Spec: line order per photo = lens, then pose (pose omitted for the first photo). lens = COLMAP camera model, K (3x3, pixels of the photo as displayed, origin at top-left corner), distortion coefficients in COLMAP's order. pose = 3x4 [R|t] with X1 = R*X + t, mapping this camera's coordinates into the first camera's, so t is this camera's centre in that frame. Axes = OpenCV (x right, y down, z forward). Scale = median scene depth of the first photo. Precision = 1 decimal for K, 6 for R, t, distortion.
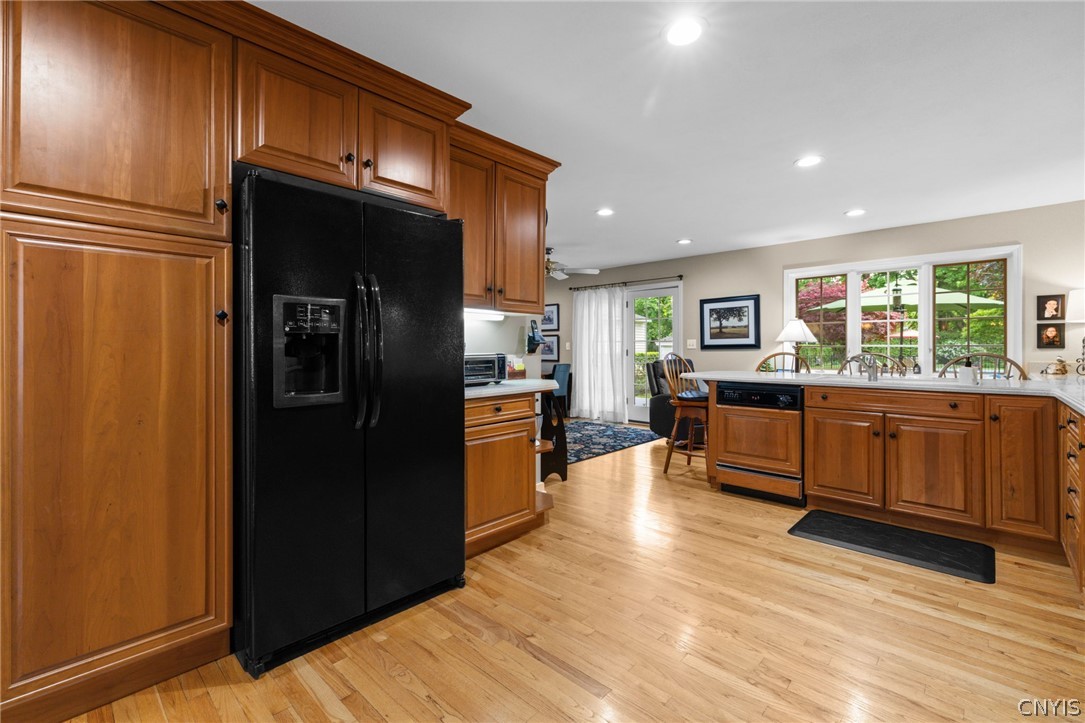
lens RADIAL K [[472.7, 0, 547.4], [0, 472.7, 346.1], [0, 0, 1]] dist [-0.000479, 0.000747]
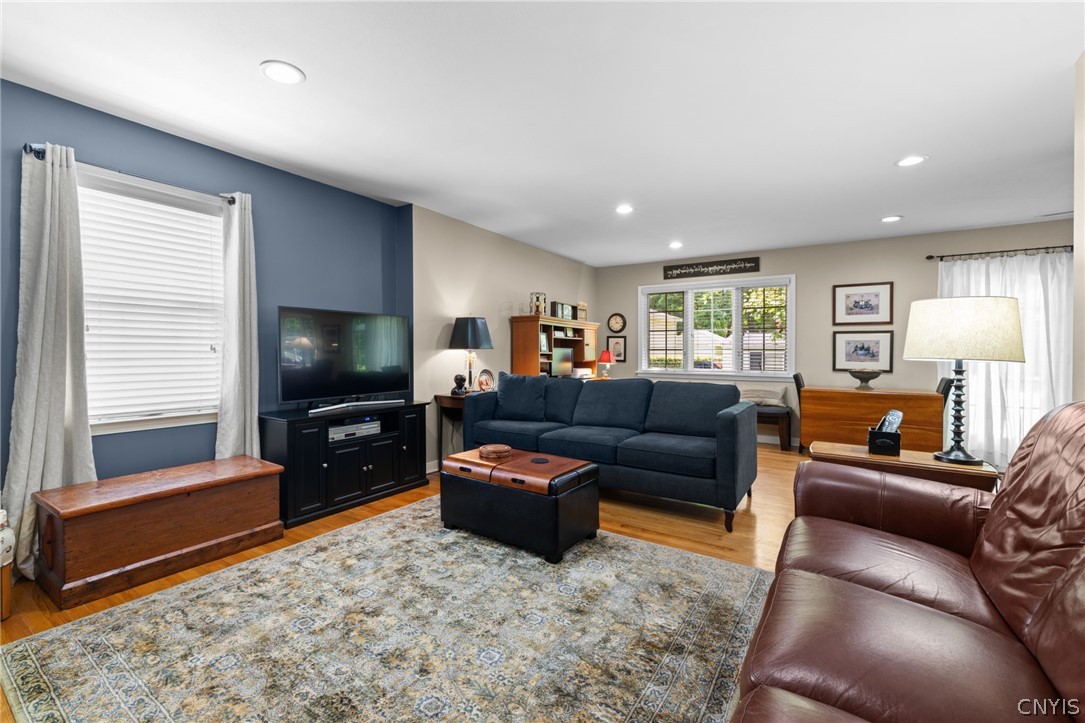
lens RADIAL K [[472.7, 0, 542.3], [0, 472.7, 353.3], [0, 0, 1]] dist [-0.000479, 0.000747]
pose [[0.985343, 0.003157, 0.170554, -1.048147], [-0.005003, 0.999933, 0.010397, 0.004609], [-0.170510, -0.011098, 0.985293, 0.862118]]
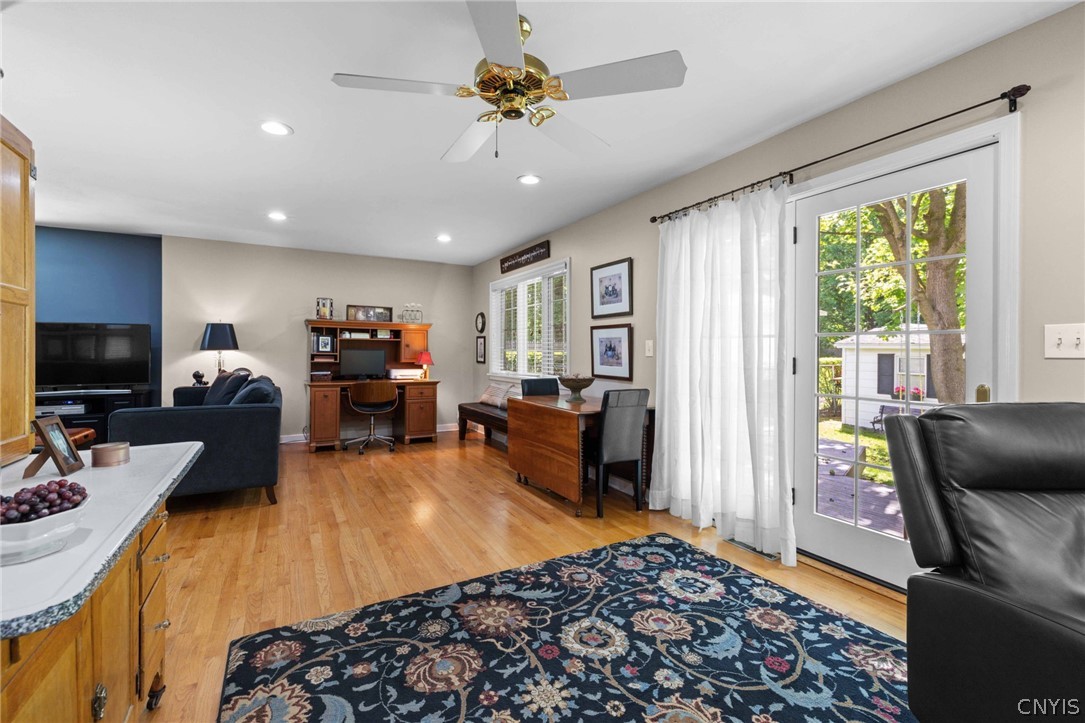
lens RADIAL K [[472.7, 0, 545.1], [0, 472.7, 355.9], [0, 0, 1]] dist [-0.000479, 0.000747]
pose [[0.953537, 0.005990, -0.301216, 0.160037], [-0.001440, 0.999882, 0.015326, 0.001611], [0.301272, -0.014181, 0.953433, 1.000856]]
